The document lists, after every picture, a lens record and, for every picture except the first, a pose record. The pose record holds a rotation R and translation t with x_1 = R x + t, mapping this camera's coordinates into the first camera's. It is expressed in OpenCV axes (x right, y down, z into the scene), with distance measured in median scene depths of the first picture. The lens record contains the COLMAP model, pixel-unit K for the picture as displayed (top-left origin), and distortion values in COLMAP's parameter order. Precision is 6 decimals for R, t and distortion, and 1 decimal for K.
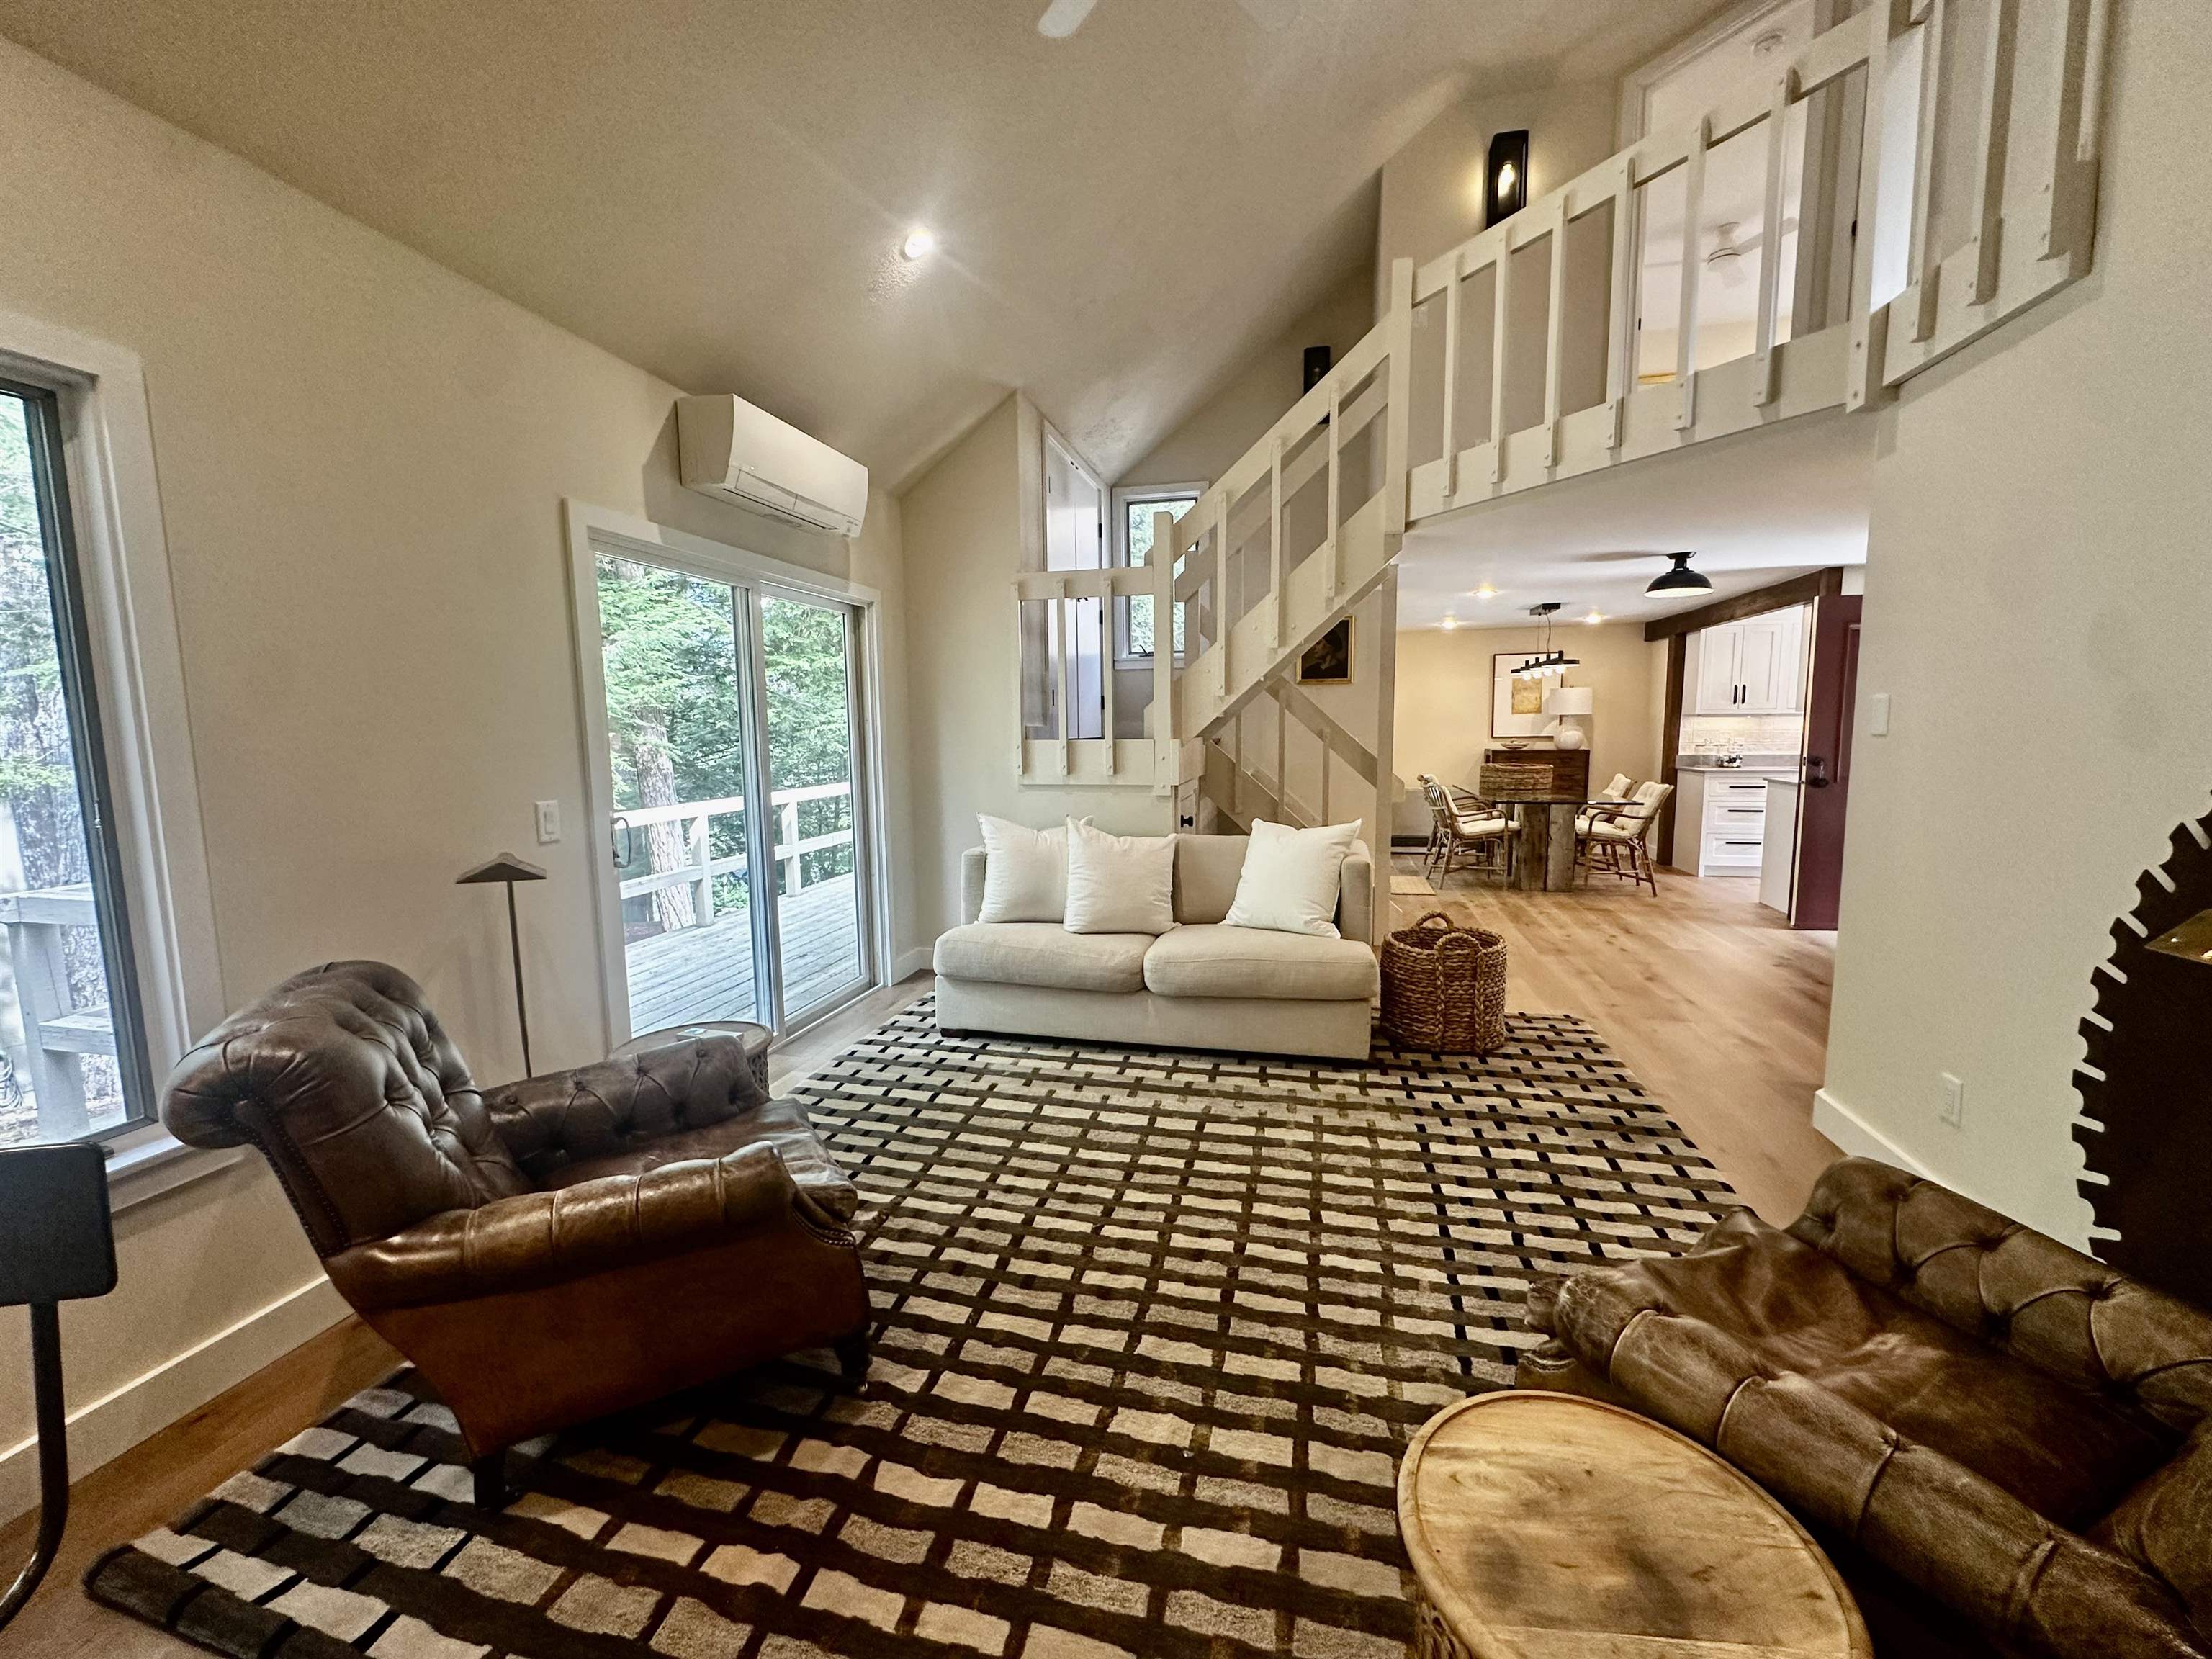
lens RADIAL K [[887.3, 0, 1108.1], [0, 887.3, 825.9], [0, 0, 1]] dist [-0.001718, 0.000032]
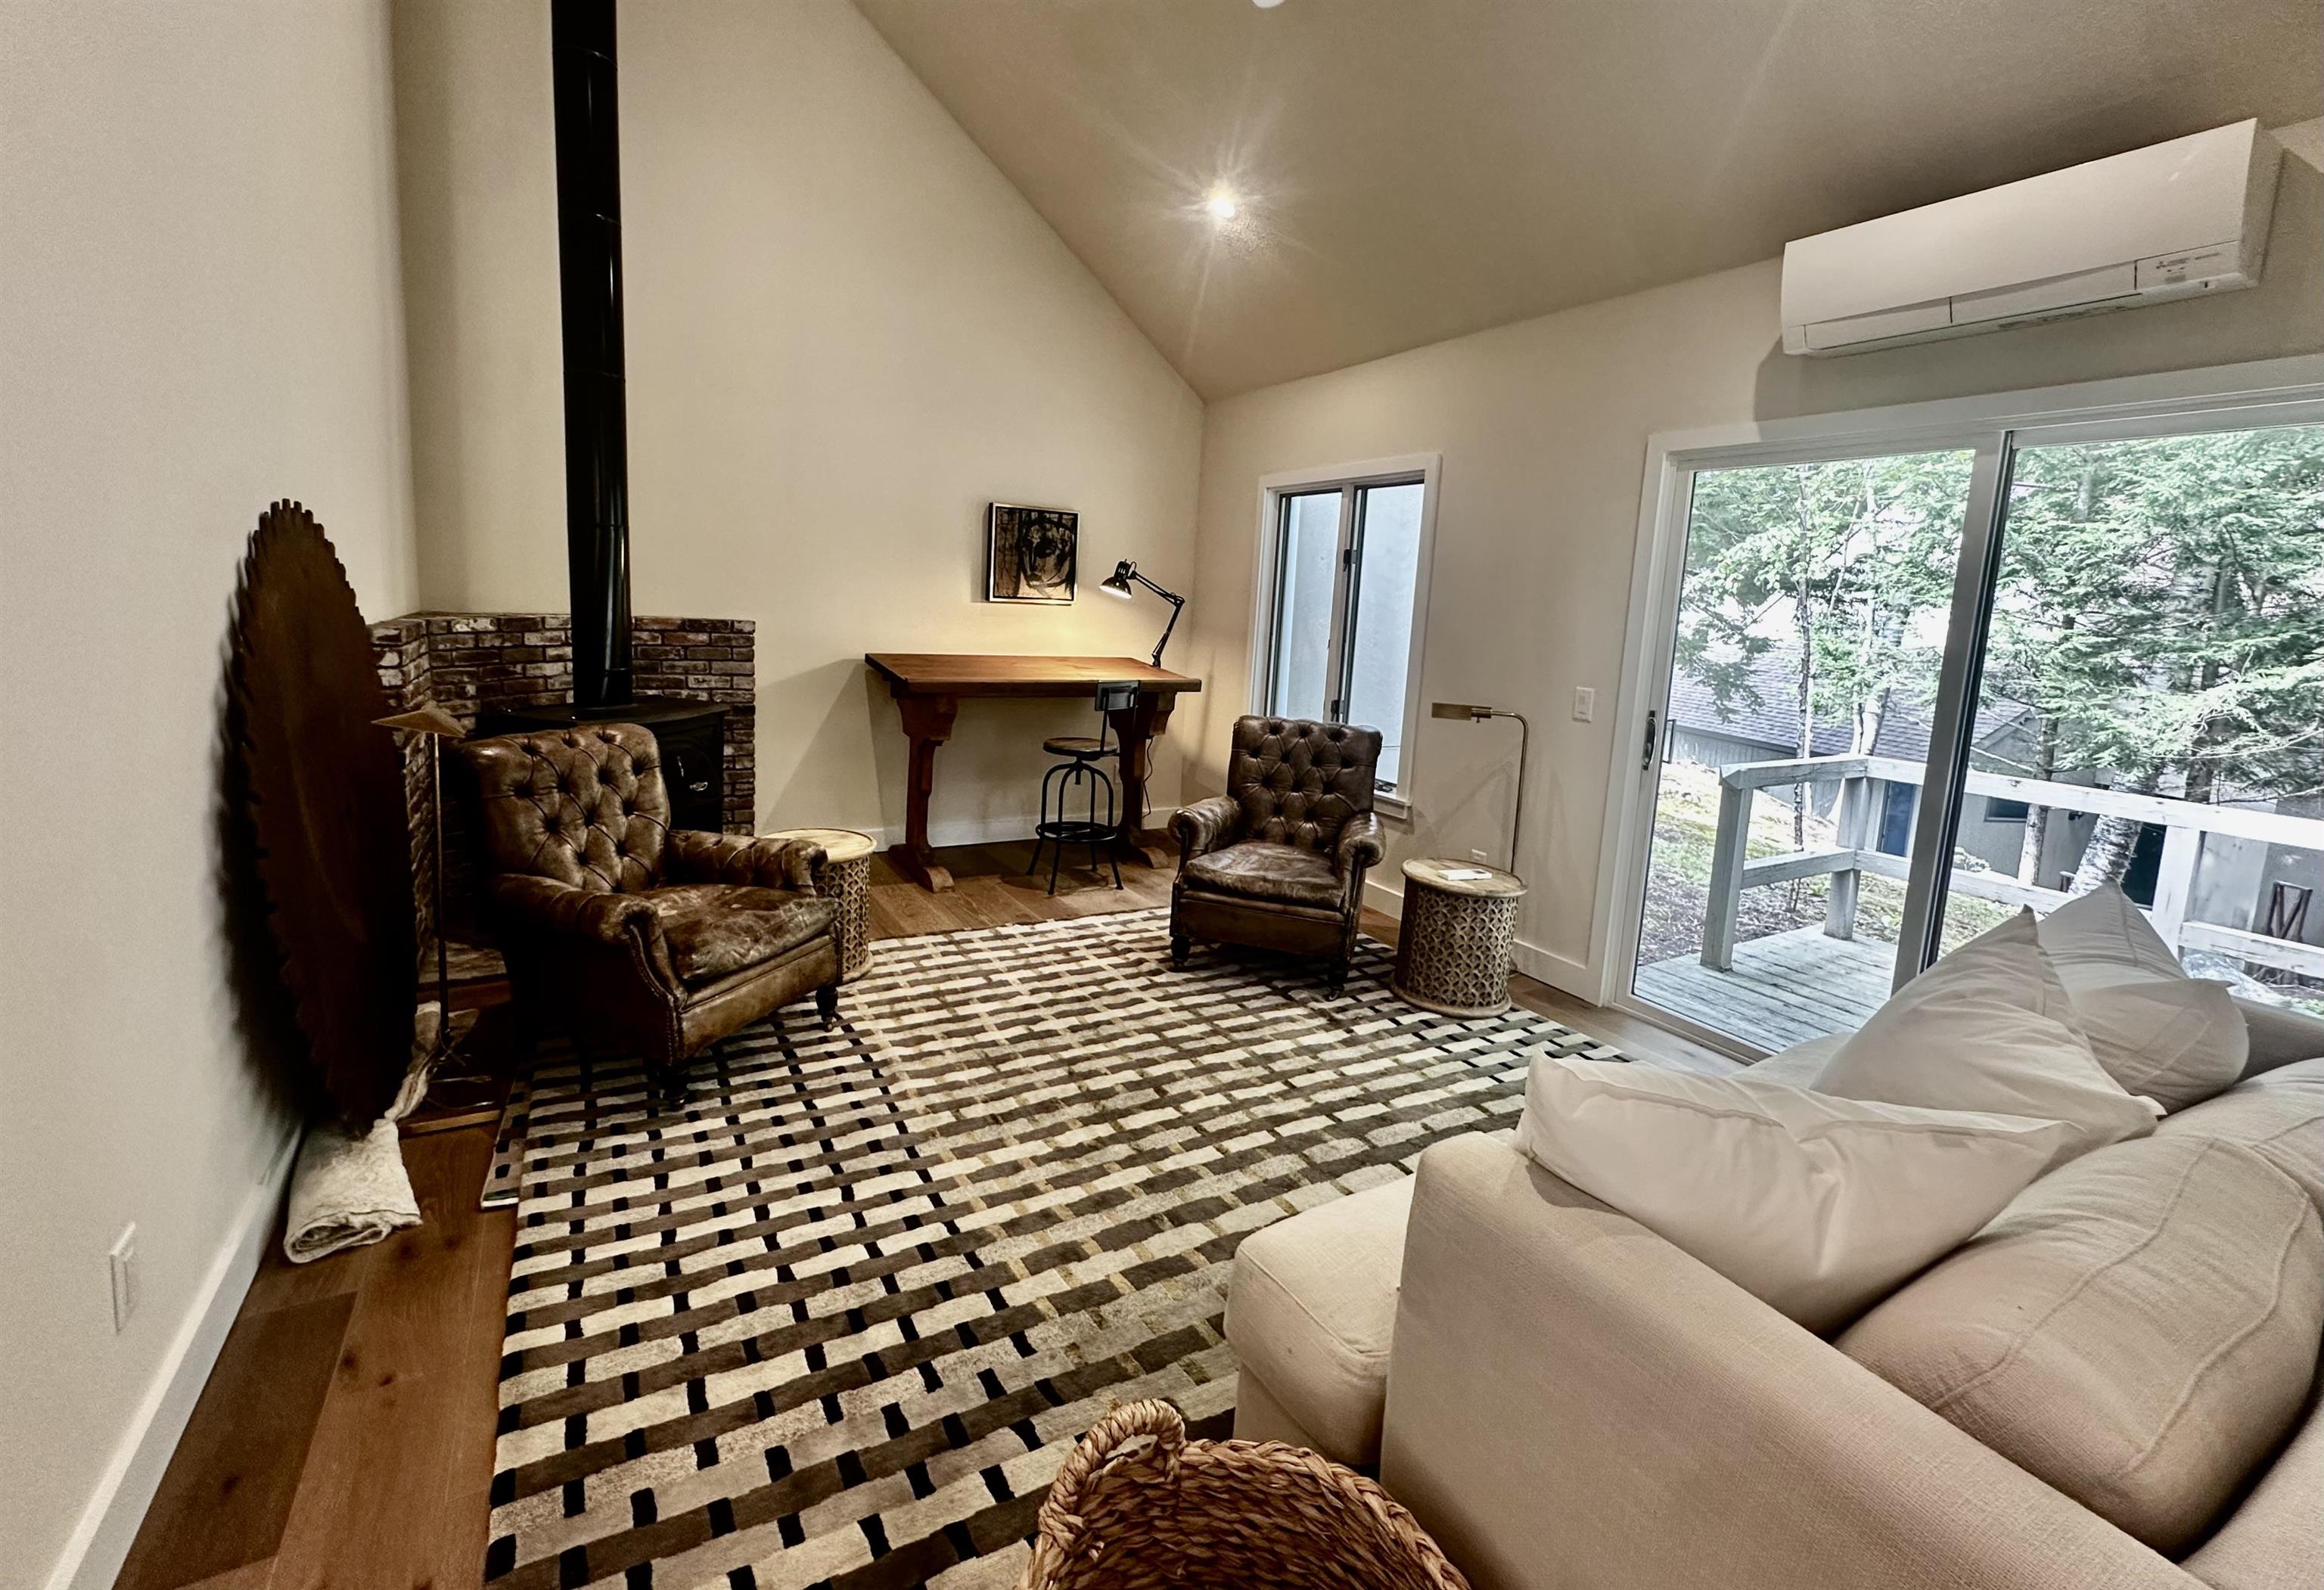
lens RADIAL K [[988.4, 0, 1149.2], [0, 988.4, 725.2], [0, 0, 1]] dist [-0.004038, 0.000442]
pose [[-0.725583, 0.062555, -0.685285, 0.270769], [-0.122045, 0.968373, 0.217618, -0.070778], [0.677225, 0.241536, -0.695001, 0.540635]]
